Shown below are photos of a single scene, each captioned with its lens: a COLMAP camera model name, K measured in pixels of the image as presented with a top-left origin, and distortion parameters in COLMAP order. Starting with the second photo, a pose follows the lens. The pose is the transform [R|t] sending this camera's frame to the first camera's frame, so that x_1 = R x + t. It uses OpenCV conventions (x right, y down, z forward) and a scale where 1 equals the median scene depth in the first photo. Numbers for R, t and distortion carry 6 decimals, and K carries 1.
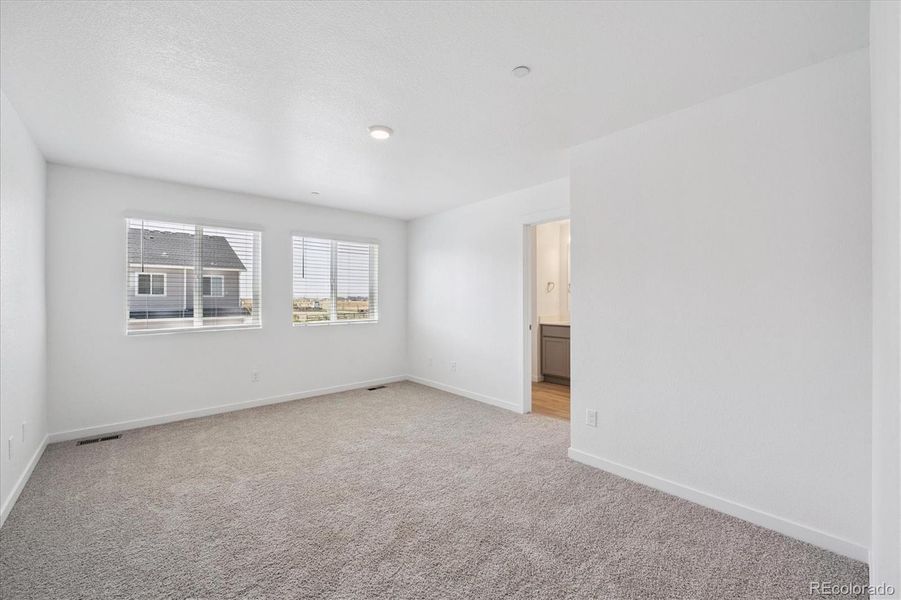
lens RADIAL K [[367.0, 0, 450.5], [0, 367.0, 300.0], [0, 0, 1]] dist [-0.004428, -0.000254]
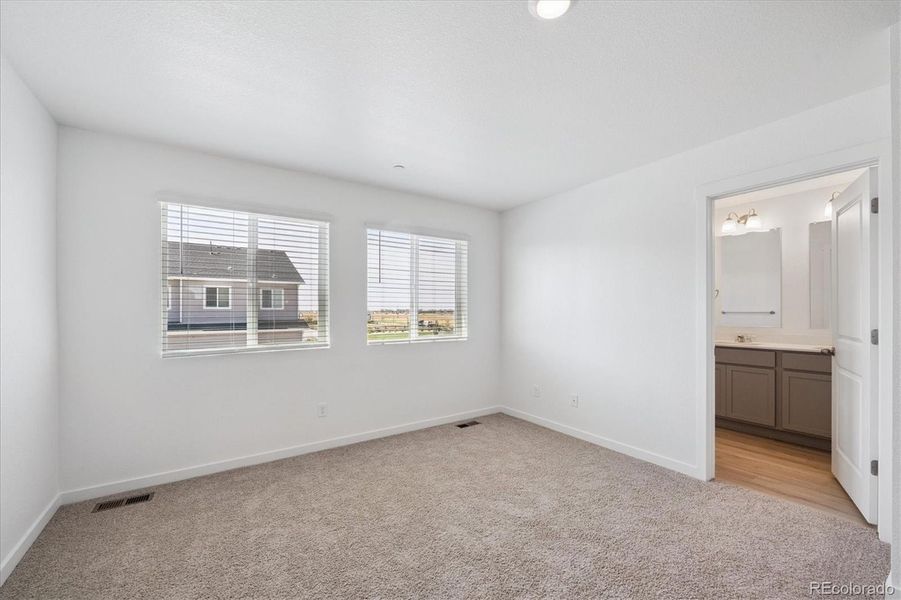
lens RADIAL K [[364.4, 0, 451.8], [0, 364.4, 310.9], [0, 0, 1]] dist [-0.002825, 0.000114]
pose [[0.992645, -0.002450, -0.121038, -0.169923], [0.001875, 0.999986, -0.004860, 0.003594], [0.121048, 0.004597, 0.992636, 0.273610]]
